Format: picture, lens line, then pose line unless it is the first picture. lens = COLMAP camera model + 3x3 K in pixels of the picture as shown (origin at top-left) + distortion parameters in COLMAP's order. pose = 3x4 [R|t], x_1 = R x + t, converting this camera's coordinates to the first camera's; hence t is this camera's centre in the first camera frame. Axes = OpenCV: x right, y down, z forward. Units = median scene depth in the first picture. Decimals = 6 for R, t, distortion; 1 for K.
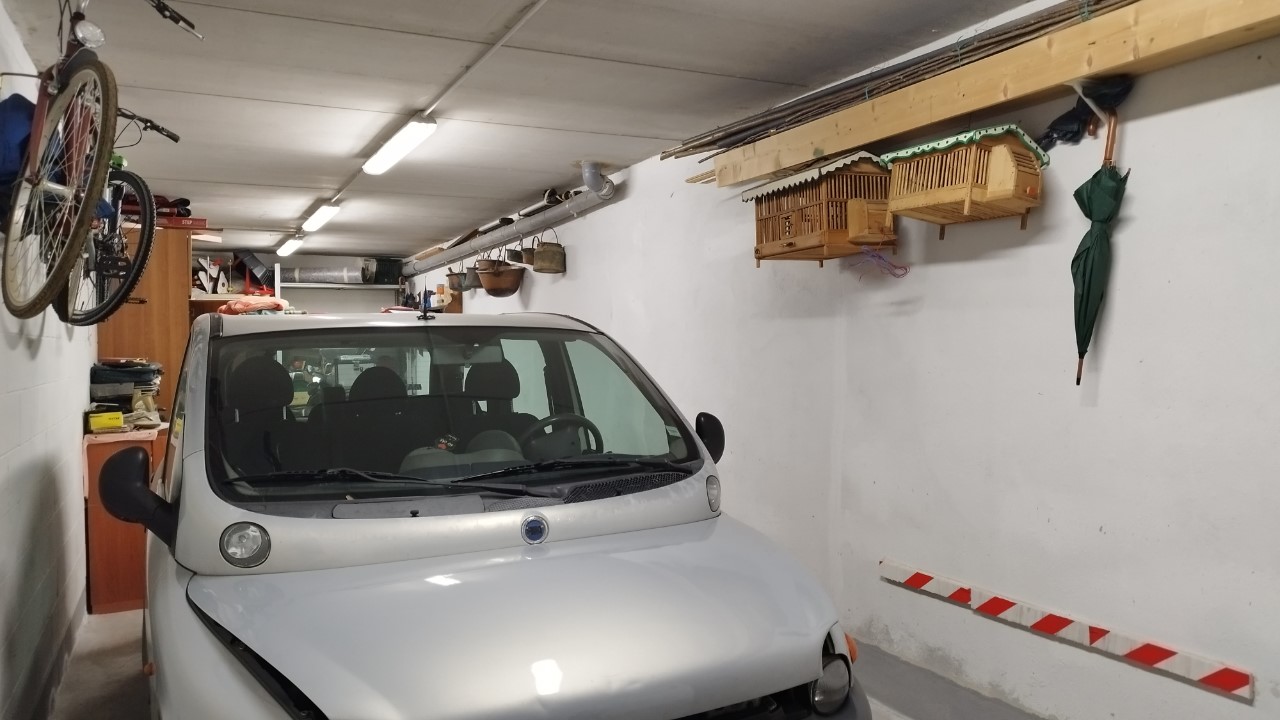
lens RADIAL K [[903.6, 0, 640.0], [0, 903.6, 360.0], [0, 0, 1]] dist [-0.000811, 0.000214]
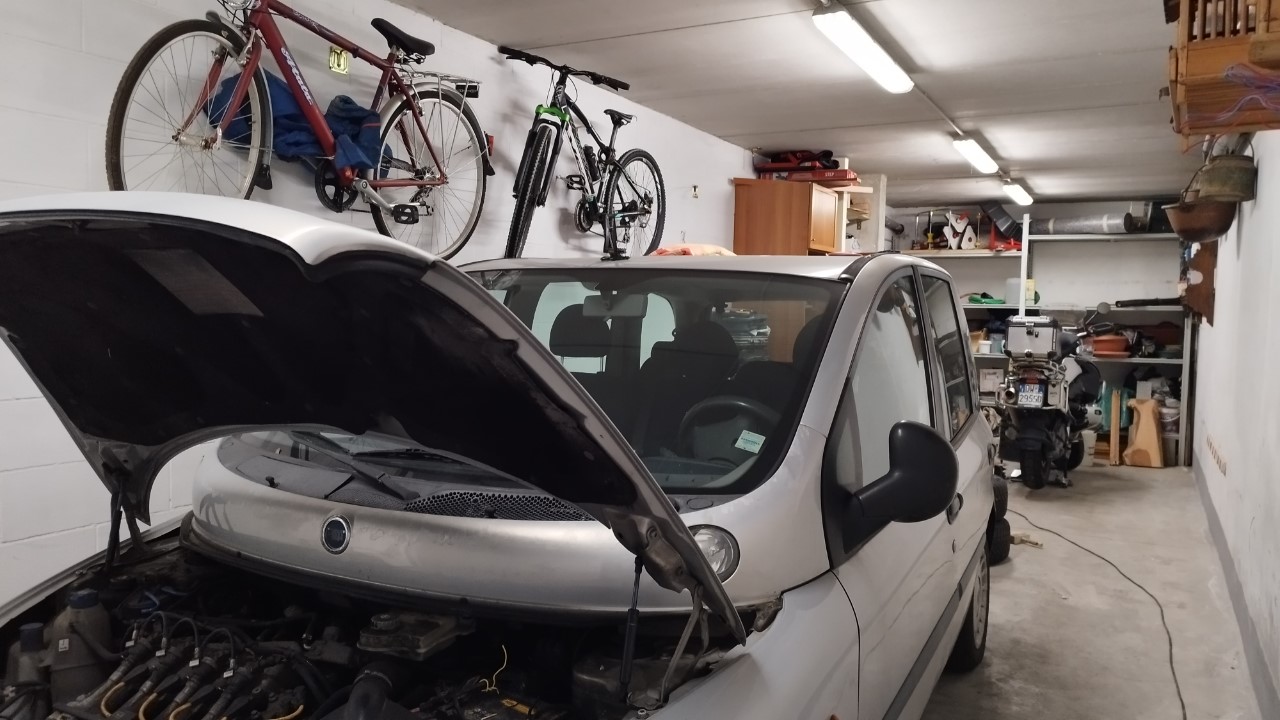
lens RADIAL K [[903.6, 0, 640.0], [0, 903.6, 360.0], [0, 0, 1]] dist [-0.000811, 0.000214]
pose [[0.543098, 0.077820, -0.836055, 0.154414], [-0.043936, 0.996966, 0.064257, -0.002991], [0.838519, 0.001836, 0.544869, 0.192713]]
